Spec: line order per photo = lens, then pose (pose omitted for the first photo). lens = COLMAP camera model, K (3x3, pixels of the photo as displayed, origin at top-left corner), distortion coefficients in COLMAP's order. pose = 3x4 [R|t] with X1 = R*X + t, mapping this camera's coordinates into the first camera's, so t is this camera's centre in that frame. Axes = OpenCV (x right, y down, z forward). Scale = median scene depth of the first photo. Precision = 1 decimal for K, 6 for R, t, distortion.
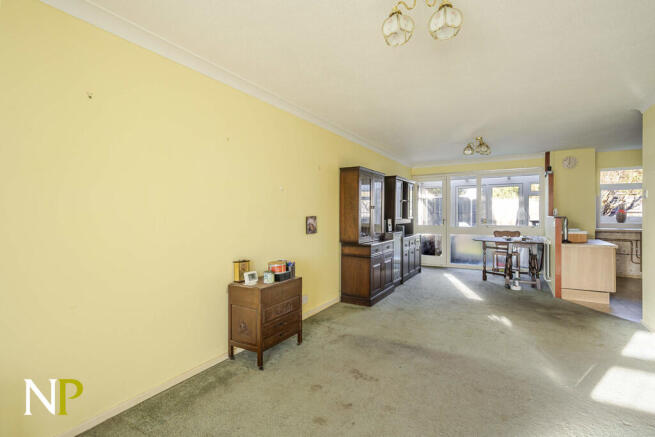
lens RADIAL K [[311.3, 0, 327.5], [0, 311.3, 218.5], [0, 0, 1]] dist [-0.002297, -0.000176]
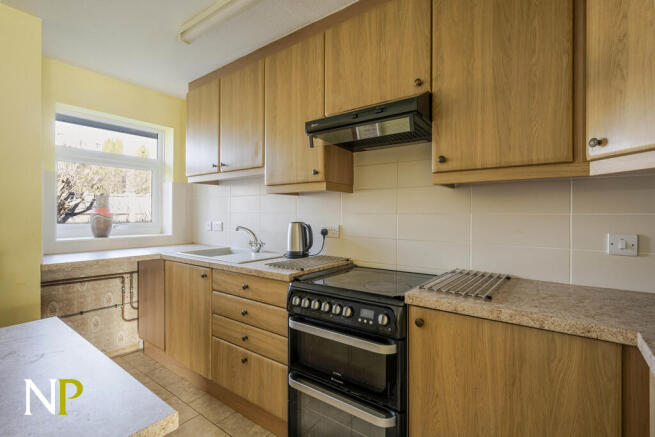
lens RADIAL K [[314.9, 0, 327.5], [0, 314.9, 218.5], [0, 0, 1]] dist [-0.002197, -0.000518]
pose [[0.125180, 0.000149, 0.992134, 0.709689], [0.004127, 0.999991, -0.000671, -0.015161], [-0.992125, 0.004179, 0.125179, 0.820877]]
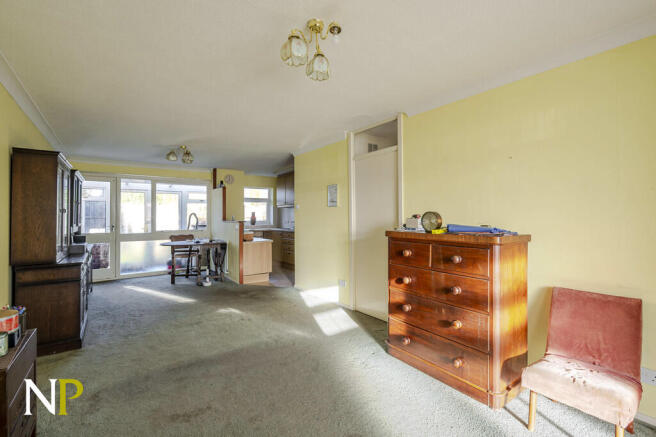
lens RADIAL K [[295.5, 0, 328.0], [0, 295.5, 218.5], [0, 0, 1]] dist [0.000830, -0.000004]
pose [[0.397652, -0.001998, 0.917534, -0.241131], [0.016263, 0.999856, -0.004871, -0.006096], [-0.917392, 0.016858, 0.397627, 0.171964]]
